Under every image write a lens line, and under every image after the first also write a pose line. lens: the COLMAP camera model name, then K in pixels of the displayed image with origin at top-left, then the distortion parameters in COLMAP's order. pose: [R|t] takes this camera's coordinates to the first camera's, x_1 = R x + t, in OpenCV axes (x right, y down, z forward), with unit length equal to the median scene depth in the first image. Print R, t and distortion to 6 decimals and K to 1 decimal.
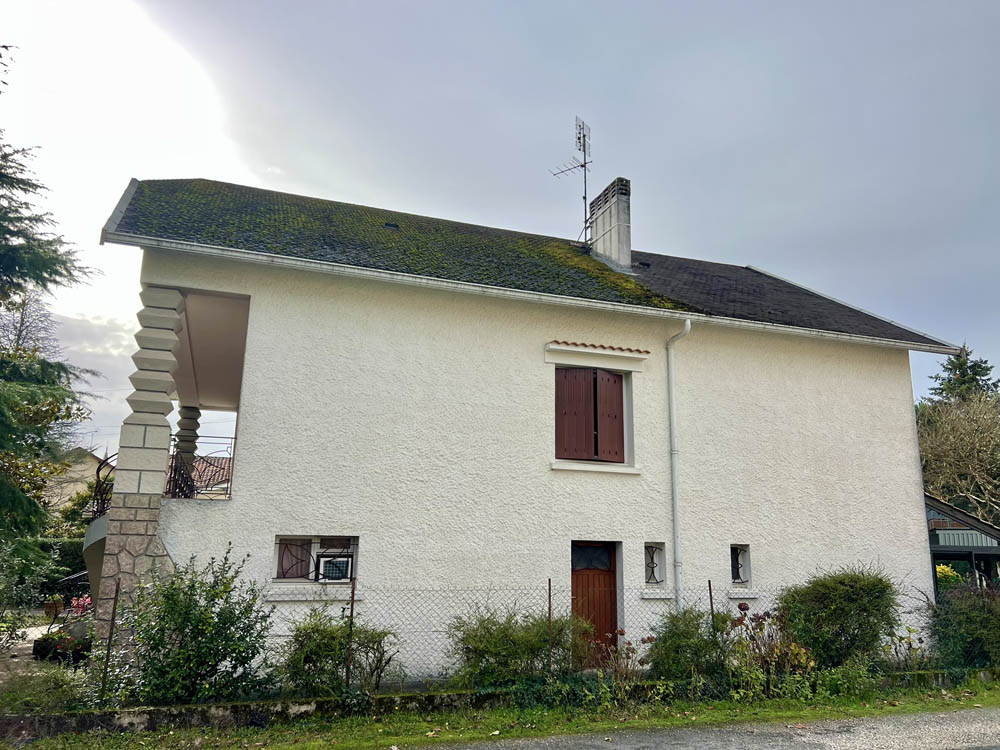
lens RADIAL K [[767.9, 0, 503.3], [0, 767.9, 377.8], [0, 0, 1]] dist [0.027805, -0.014478]
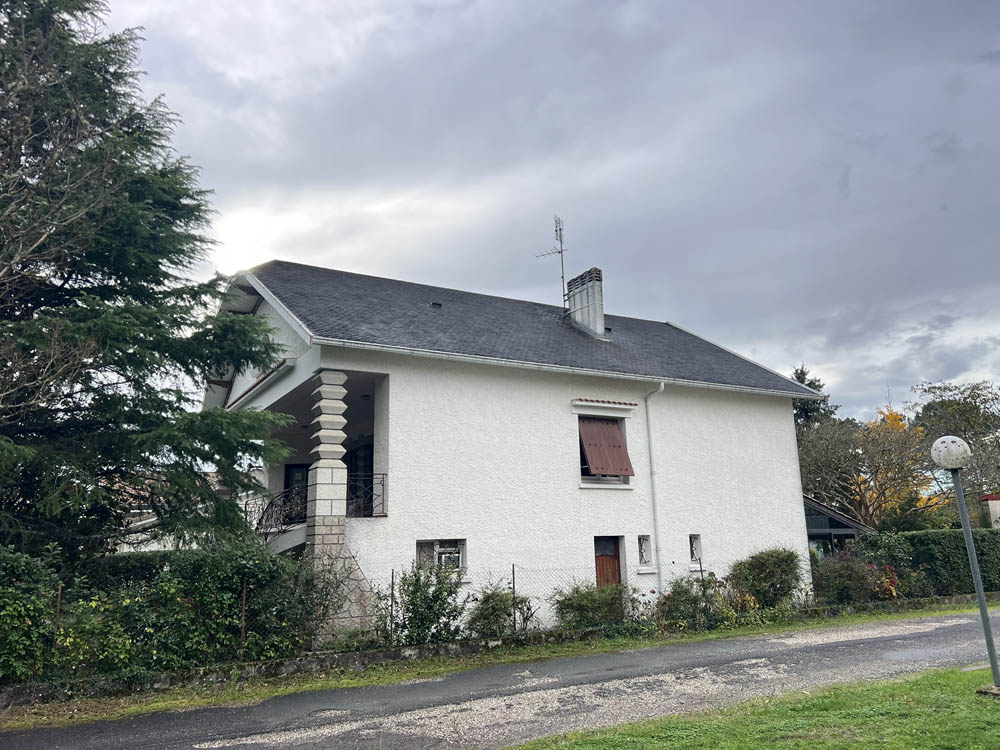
lens RADIAL K [[767.9, 0, 496.6], [0, 767.9, 372.0], [0, 0, 1]] dist [0.027805, -0.014478]
pose [[0.983133, -0.000710, 0.182890, -0.354940], [0.000821, 1.000000, -0.000528, -0.099392], [-0.182890, 0.000669, 0.983133, -0.403701]]
